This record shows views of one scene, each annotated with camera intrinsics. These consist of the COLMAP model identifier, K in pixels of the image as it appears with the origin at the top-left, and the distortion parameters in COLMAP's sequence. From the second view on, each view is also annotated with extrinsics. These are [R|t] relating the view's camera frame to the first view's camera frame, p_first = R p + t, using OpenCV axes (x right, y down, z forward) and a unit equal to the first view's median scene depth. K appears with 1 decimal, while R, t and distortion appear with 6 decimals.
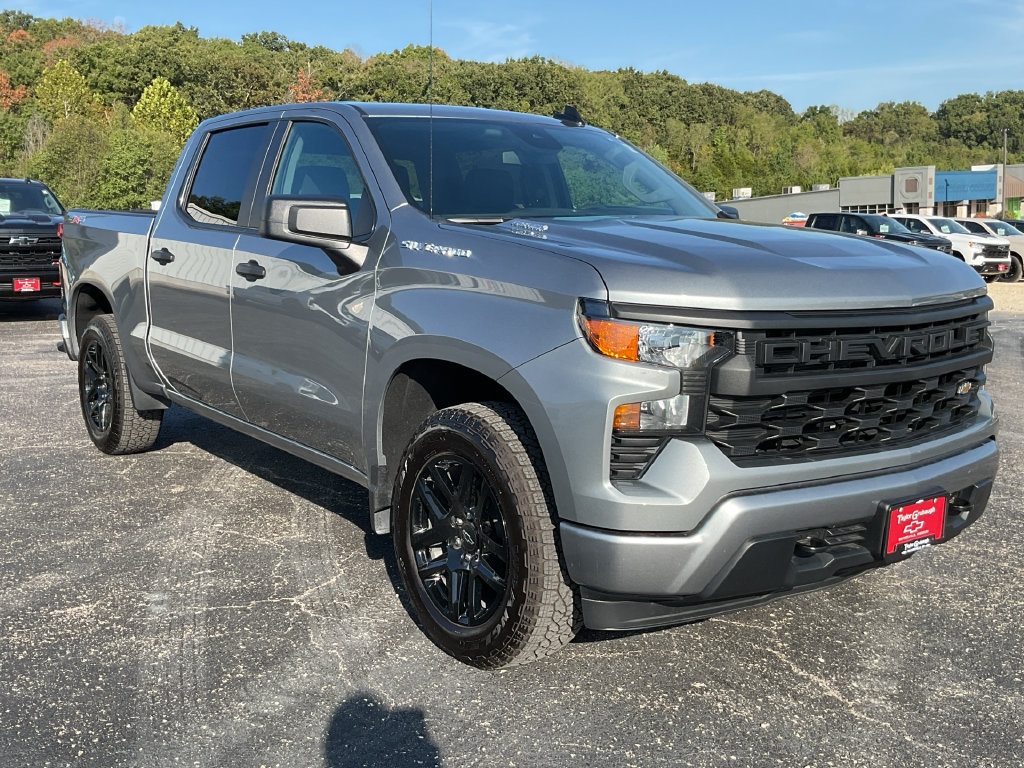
lens RADIAL K [[1034.0, 0, 512.0], [0, 1034.0, 384.0], [0, 0, 1]] dist [0.074022, -0.159152]
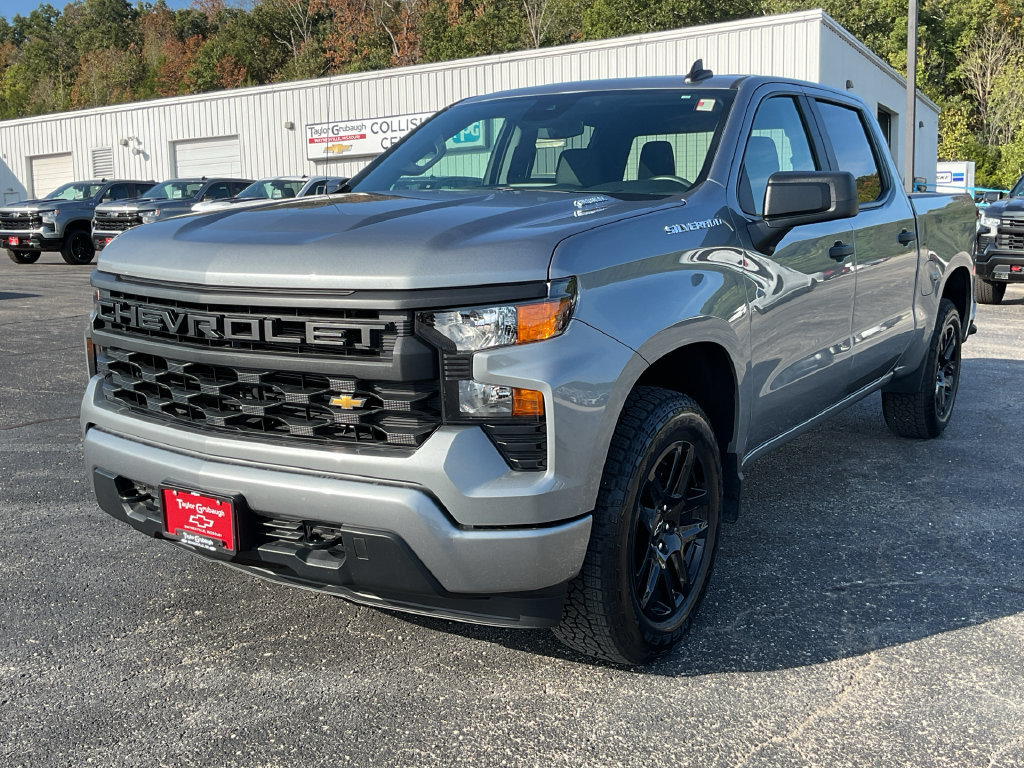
lens RADIAL K [[1034.0, 0, 512.0], [0, 1034.0, 384.0], [0, 0, 1]] dist [0.074022, -0.159152]
pose [[0.335166, 0.154127, -0.929467, 1.305345], [-0.141797, 0.983544, 0.111962, -0.125456], [0.931428, 0.094269, 0.351505, 0.906274]]
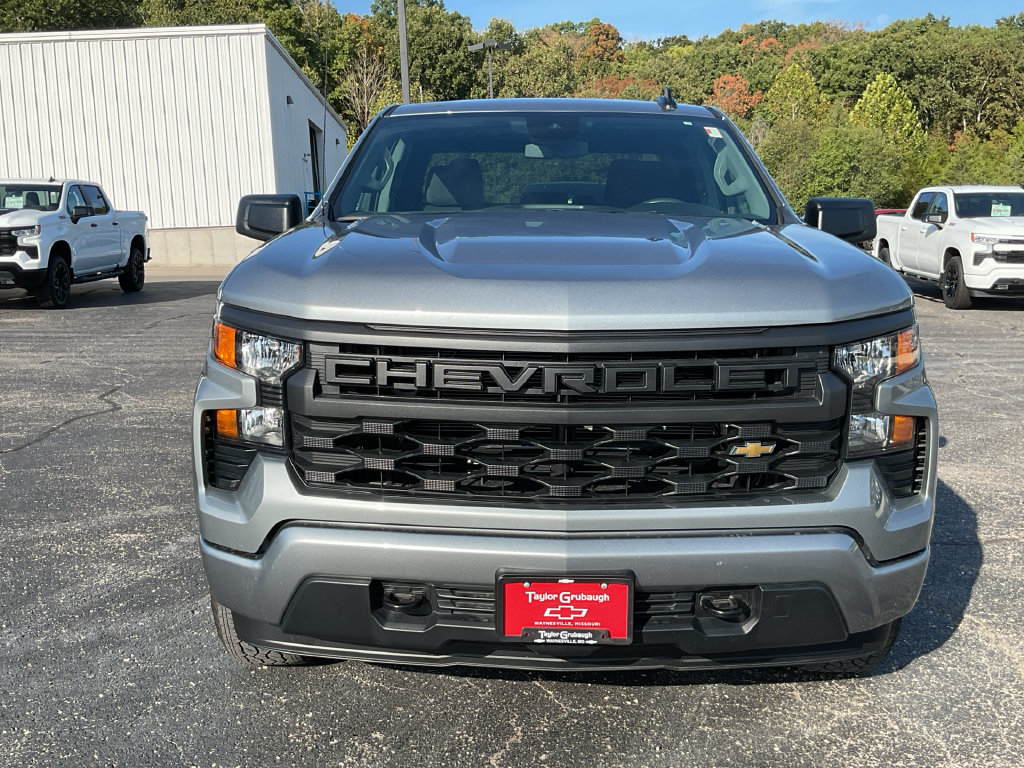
lens RADIAL K [[1034.0, 0, 512.0], [0, 1034.0, 384.0], [0, 0, 1]] dist [0.074022, -0.159152]
pose [[0.789614, 0.094593, -0.606269, 0.795805], [-0.092536, 0.995103, 0.034741, -0.055350], [0.606586, 0.028669, 0.794500, 0.348961]]
